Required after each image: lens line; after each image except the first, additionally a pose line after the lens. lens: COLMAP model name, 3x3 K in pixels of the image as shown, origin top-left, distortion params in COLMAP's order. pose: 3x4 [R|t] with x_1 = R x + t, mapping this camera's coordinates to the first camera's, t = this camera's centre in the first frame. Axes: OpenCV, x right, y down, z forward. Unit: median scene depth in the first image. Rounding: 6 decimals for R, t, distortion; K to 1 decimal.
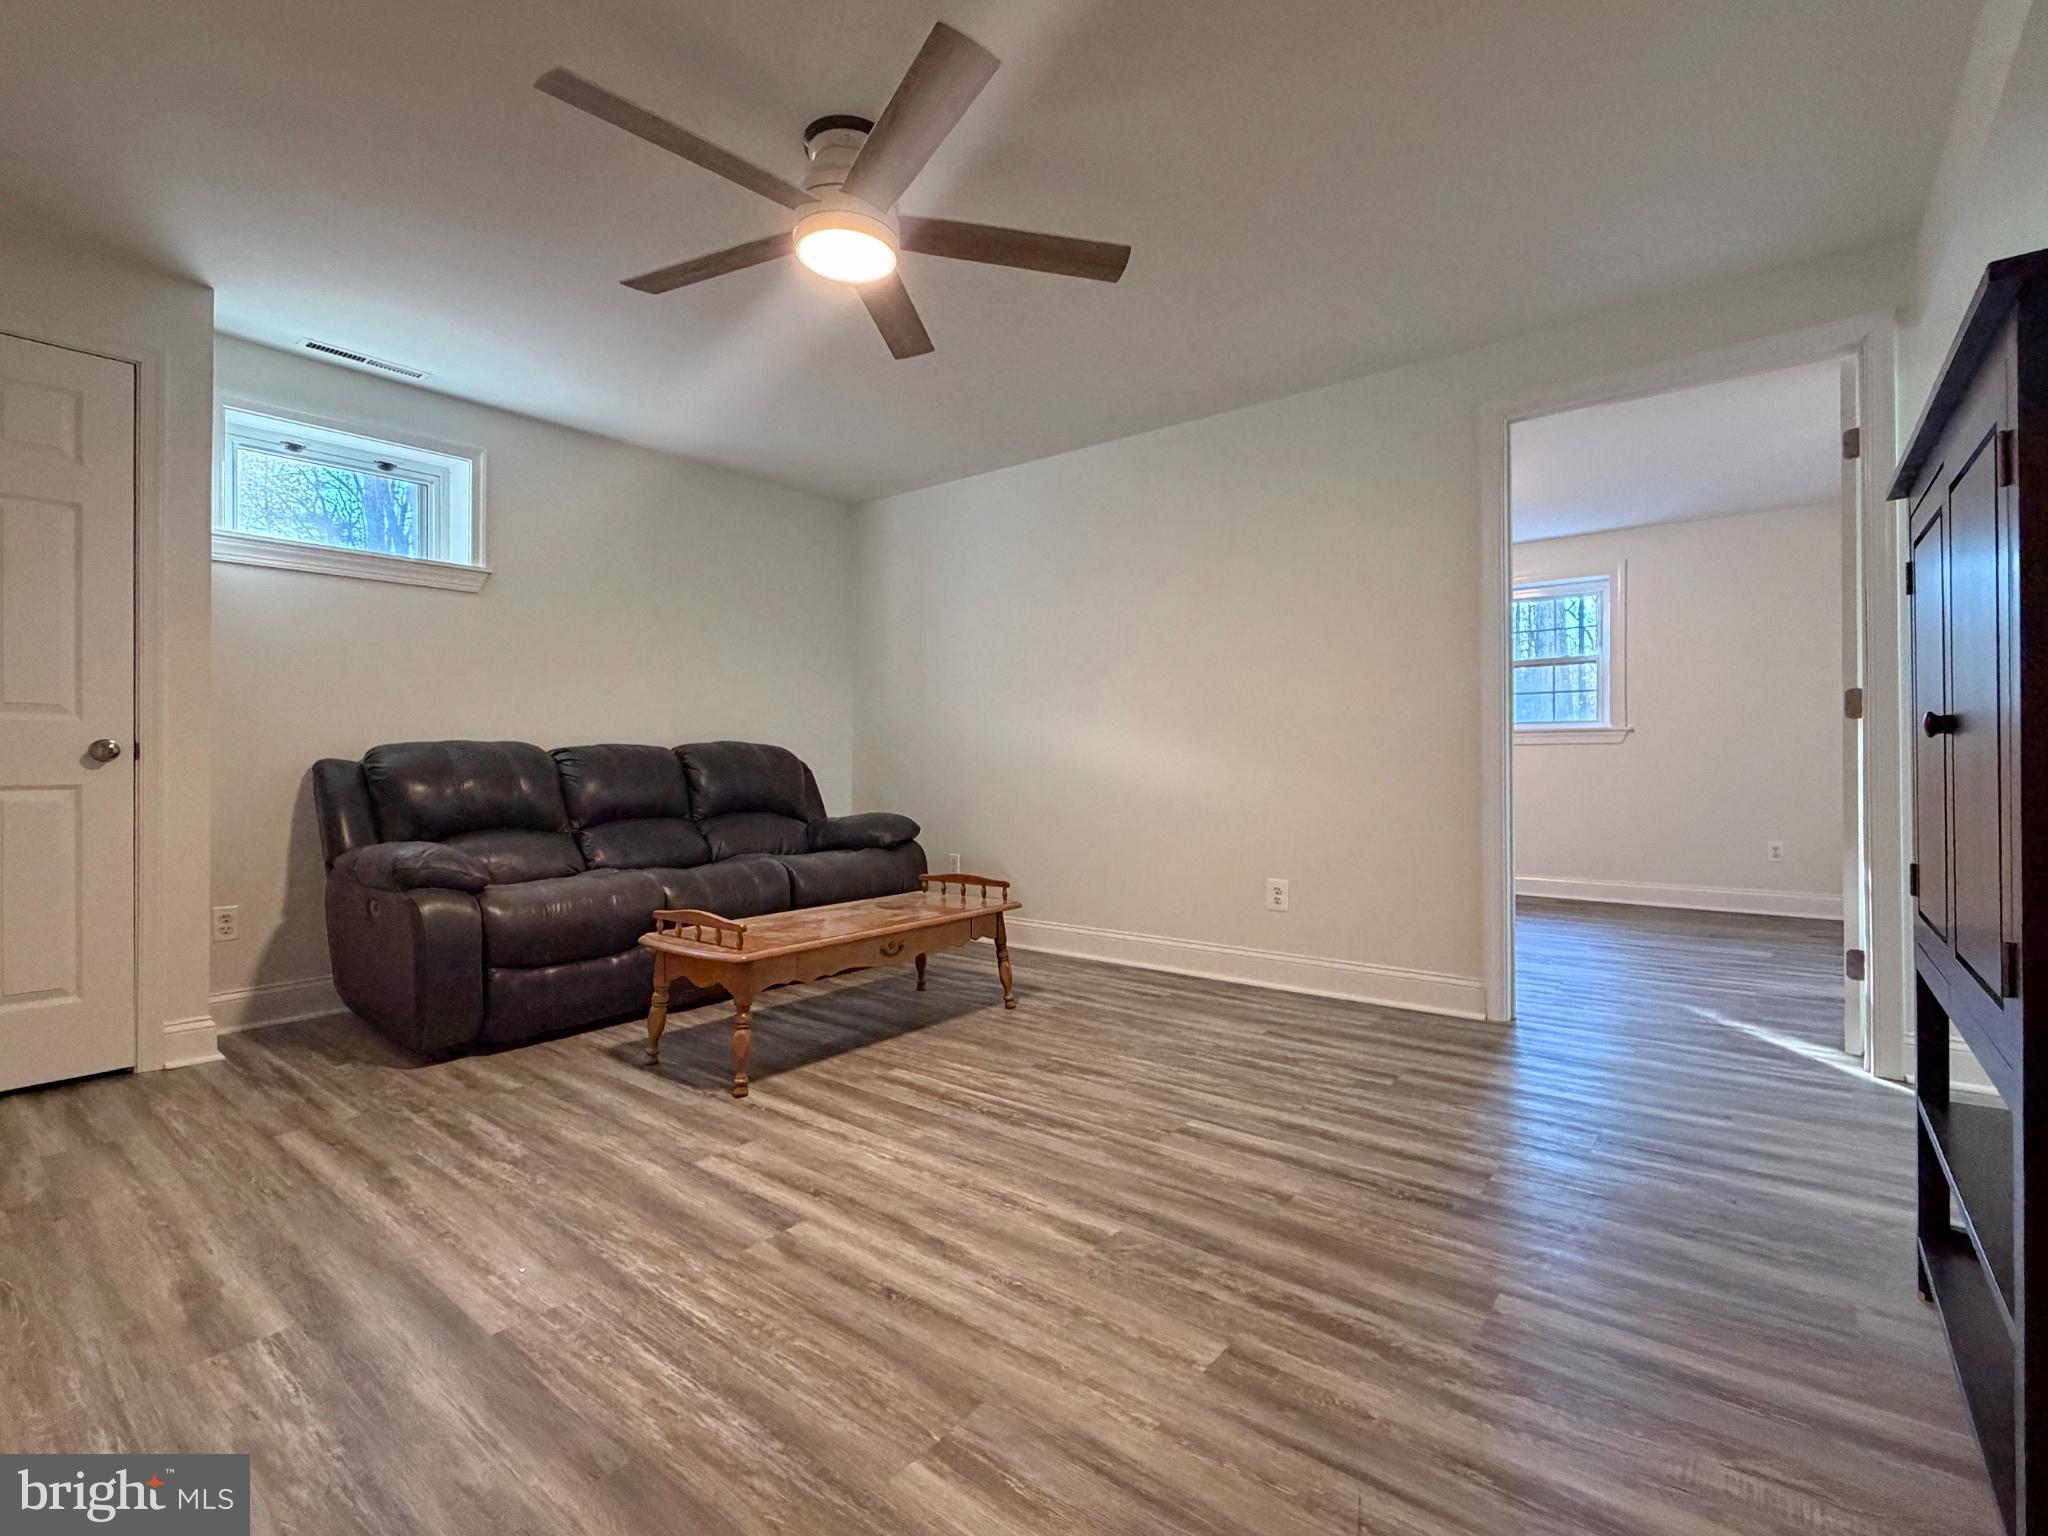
lens RADIAL K [[921.5, 0, 1067.6], [0, 921.5, 761.2], [0, 0, 1]] dist [0.009294, -0.000160]
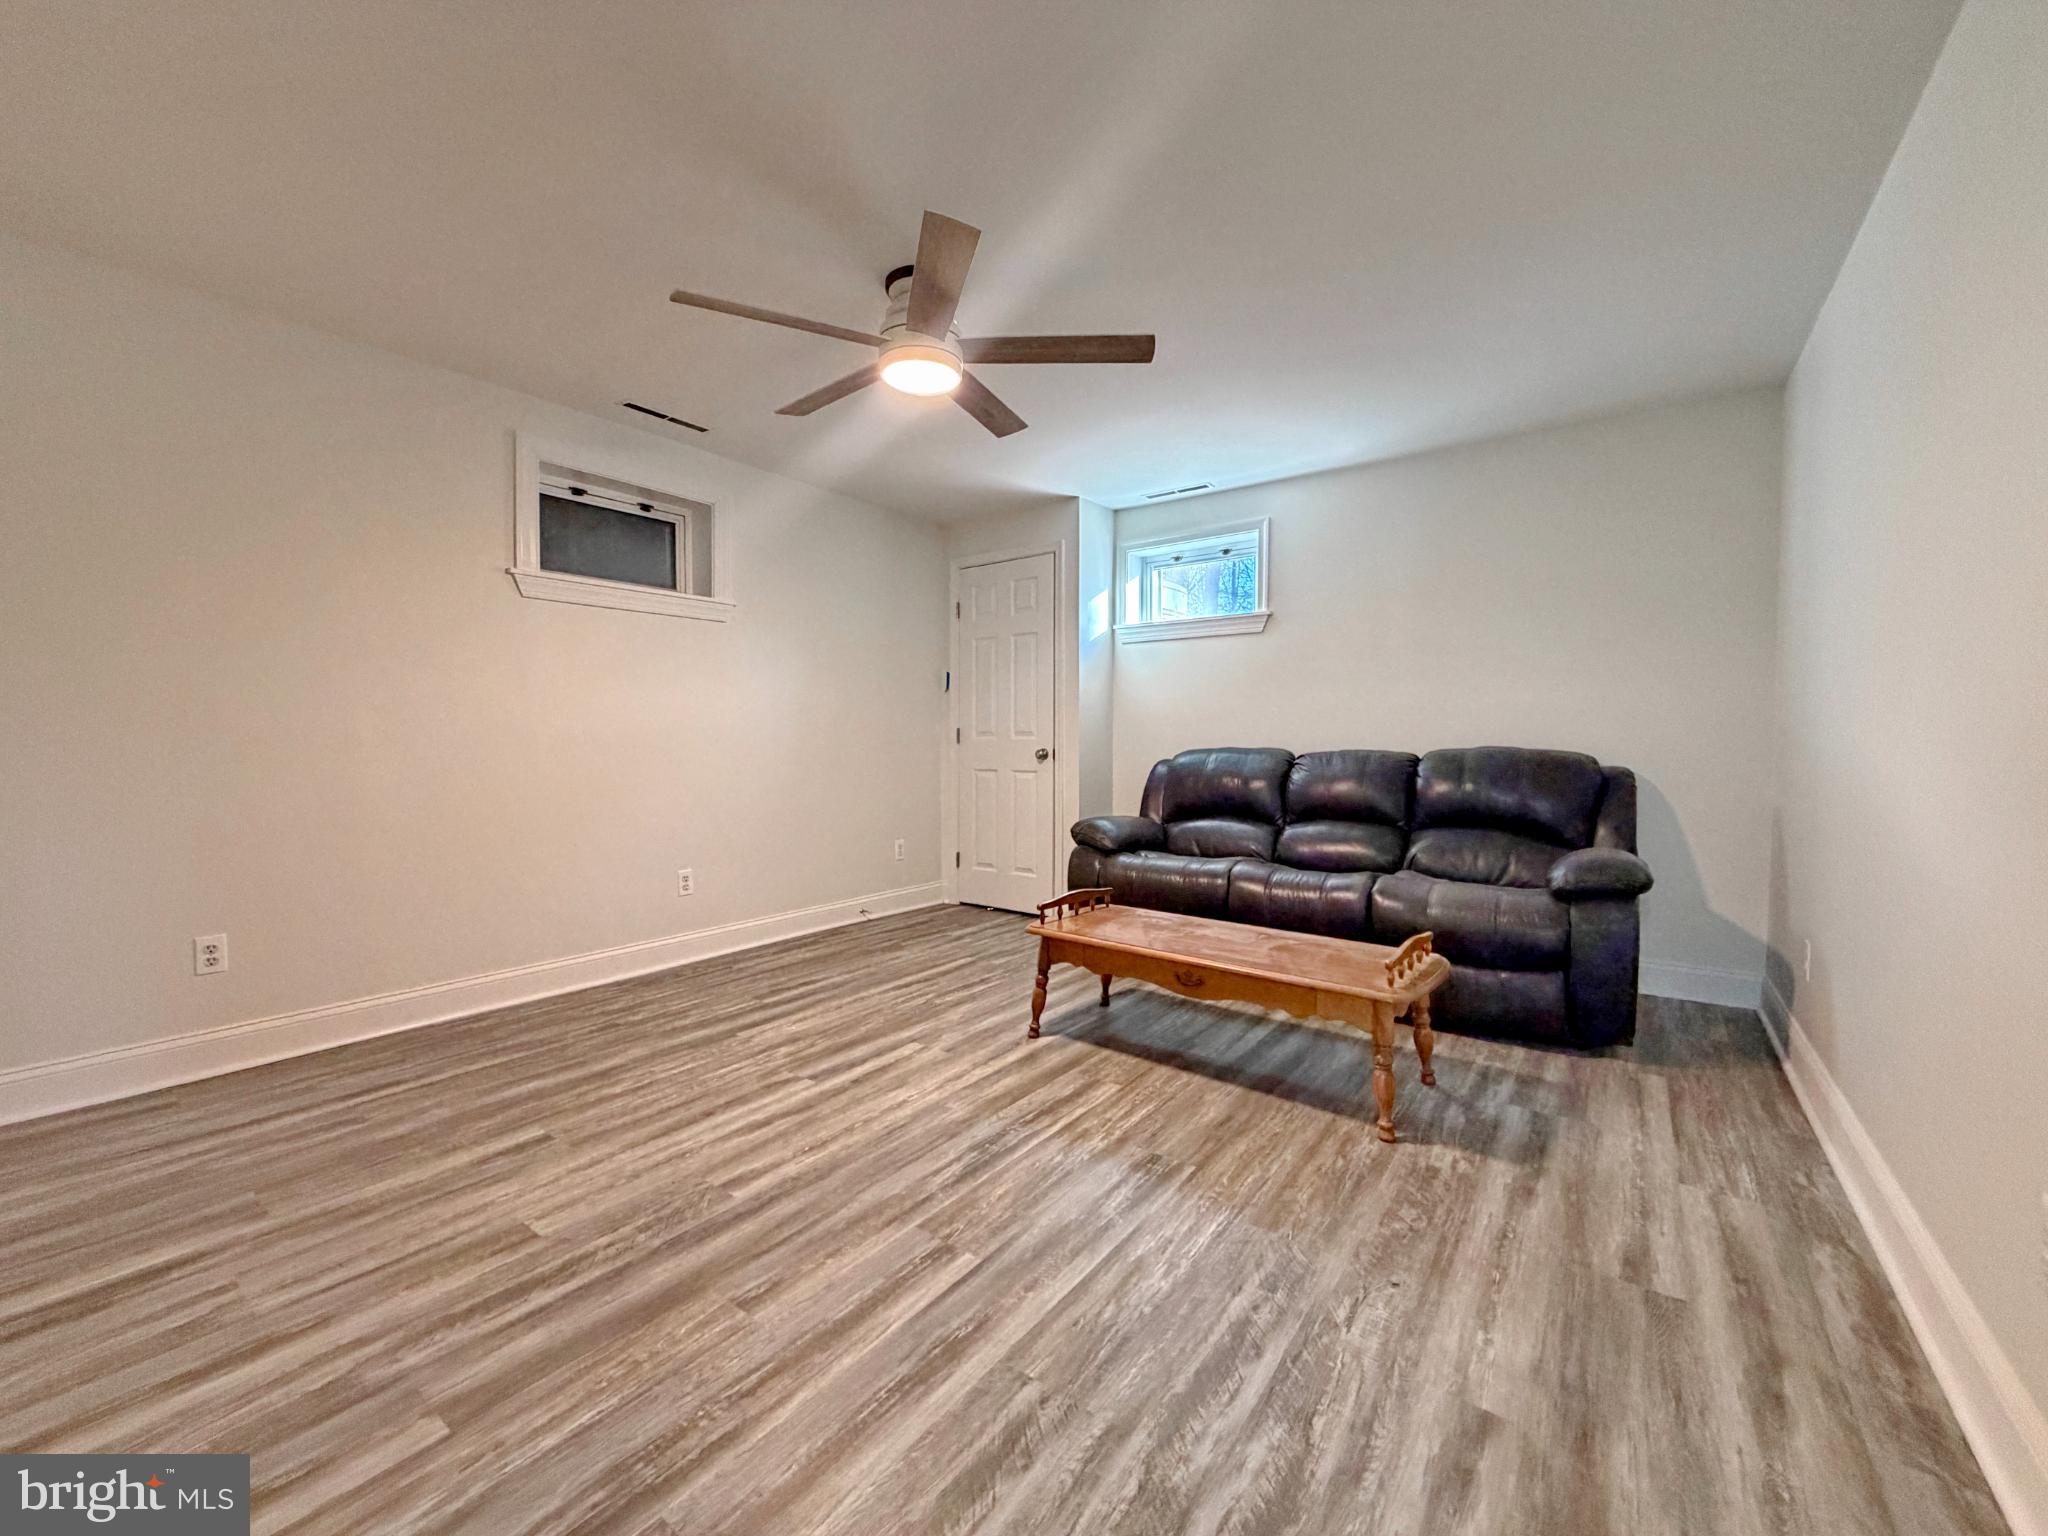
lens RADIAL K [[827.6, 0, 1006.7], [0, 827.6, 763.0], [0, 0, 1]] dist [0.000337, -0.000474]
pose [[0.003226, 0.029909, -0.999547, 0.996278], [-0.003719, 0.999546, 0.029897, -0.062466], [0.999988, 0.003621, 0.003336, 1.234430]]
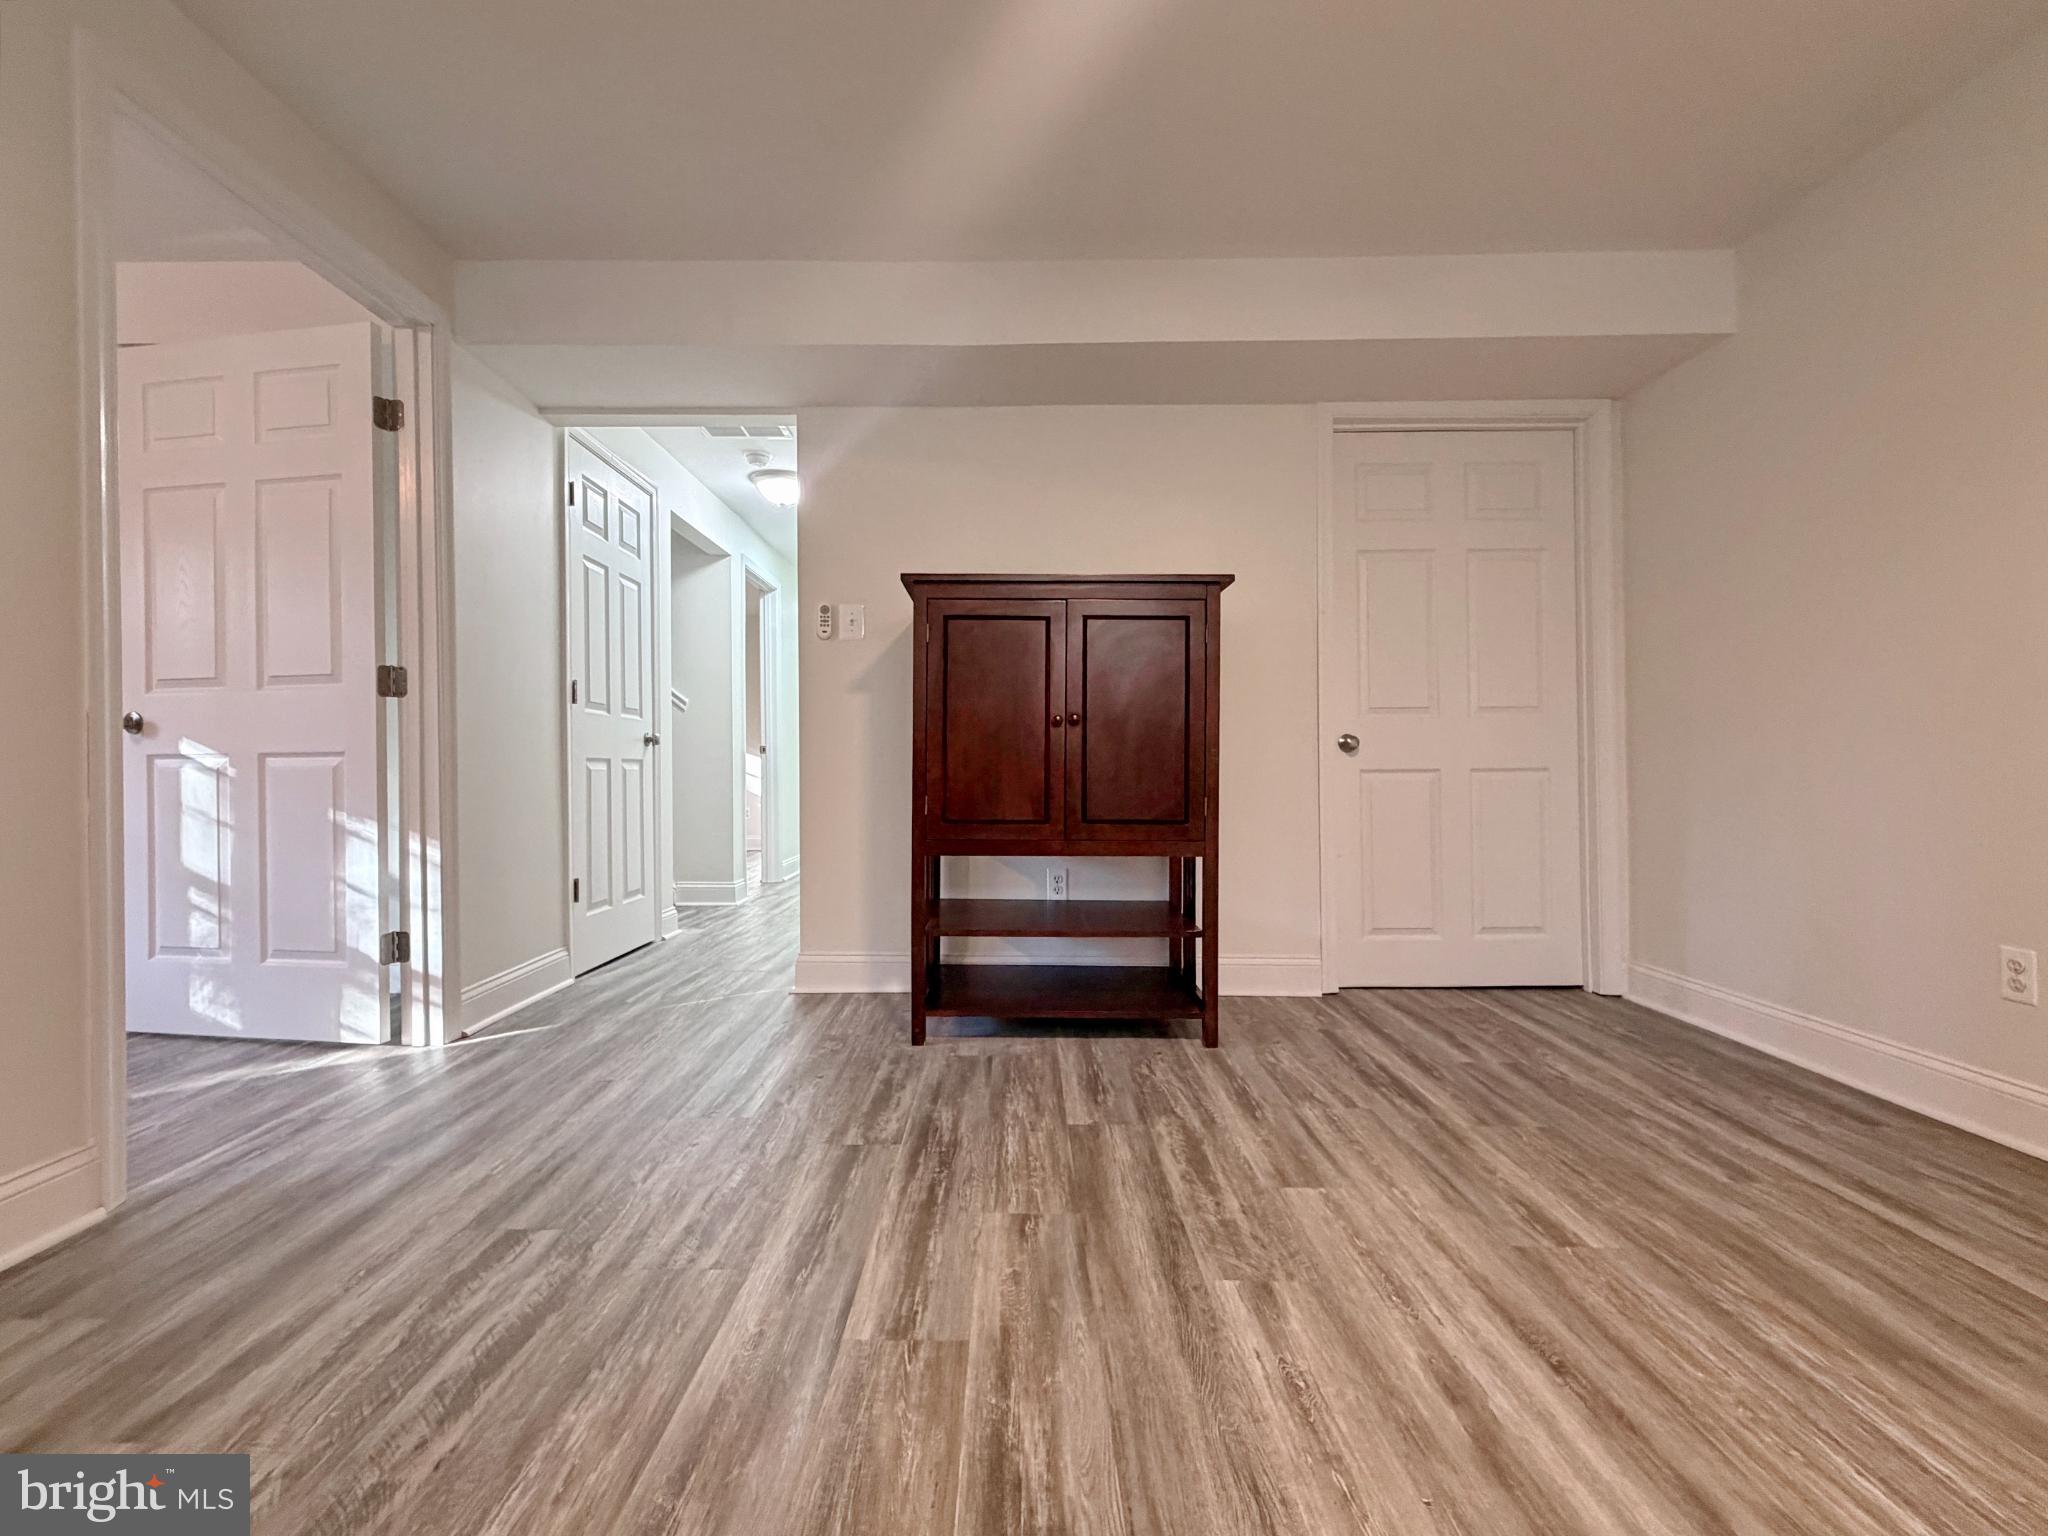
lens RADIAL K [[921.5, 0, 994.3], [0, 921.5, 769.9], [0, 0, 1]] dist [0.009294, -0.000160]
pose [[-0.582327, 0.003339, 0.812948, -0.458994], [0.002243, 0.999994, -0.002500, 0.050627], [-0.812951, 0.000368, -0.582332, 1.521725]]
